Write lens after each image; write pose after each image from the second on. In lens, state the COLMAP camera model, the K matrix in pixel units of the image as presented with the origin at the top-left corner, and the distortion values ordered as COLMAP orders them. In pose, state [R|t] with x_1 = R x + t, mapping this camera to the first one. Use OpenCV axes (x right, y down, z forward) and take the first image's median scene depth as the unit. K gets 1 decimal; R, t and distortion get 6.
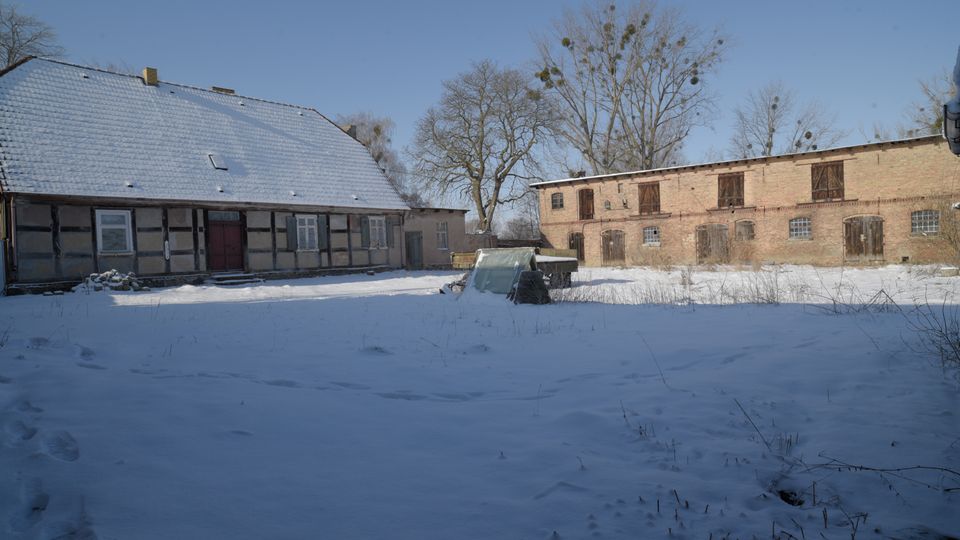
lens RADIAL K [[583.0, 0, 477.9], [0, 583.0, 270.9], [0, 0, 1]] dist [-0.054250, 0.038059]
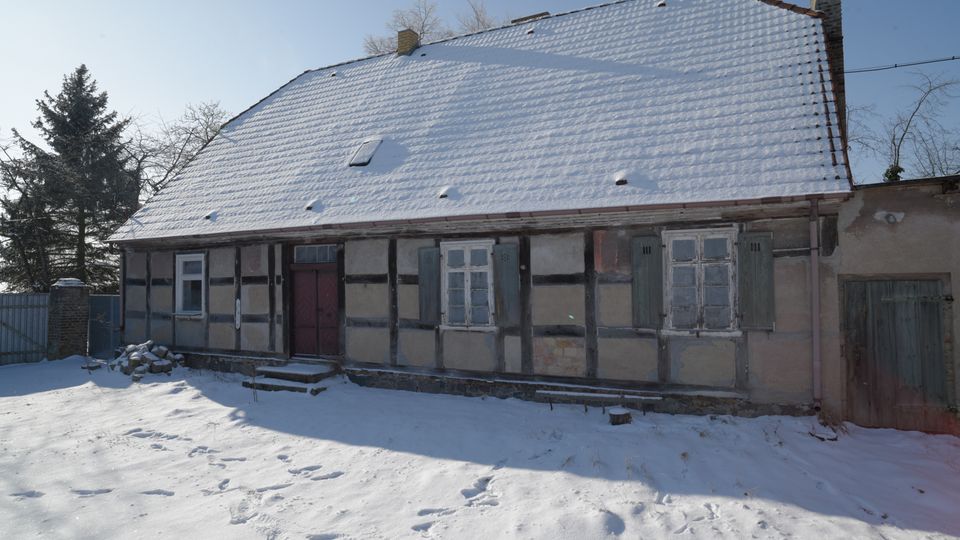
lens RADIAL K [[583.0, 0, 480.4], [0, 583.0, 272.7], [0, 0, 1]] dist [-0.054250, 0.038059]
pose [[0.240944, 0.016437, -0.970400, 0.104757], [-0.030793, 0.999483, 0.009284, -0.078055], [0.970050, 0.027645, 0.241326, 0.910060]]
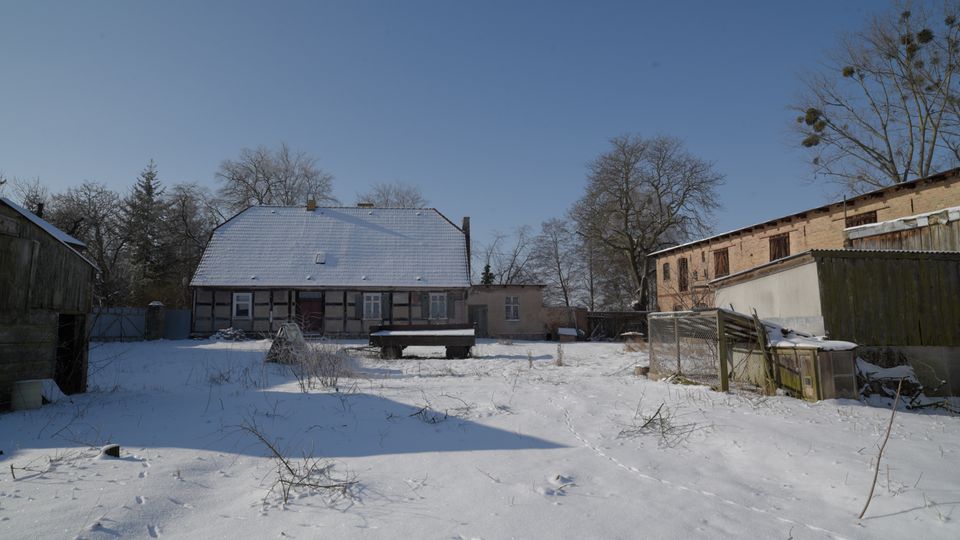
lens RADIAL K [[579.7, 0, 472.0], [0, 579.7, 263.7], [0, 0, 1]] dist [-0.045946, -0.000304]
pose [[0.723841, -0.037681, -0.688937, 0.815364], [-0.042952, 0.994110, -0.099500, -0.039801], [0.688629, 0.101614, 0.717959, 0.175184]]
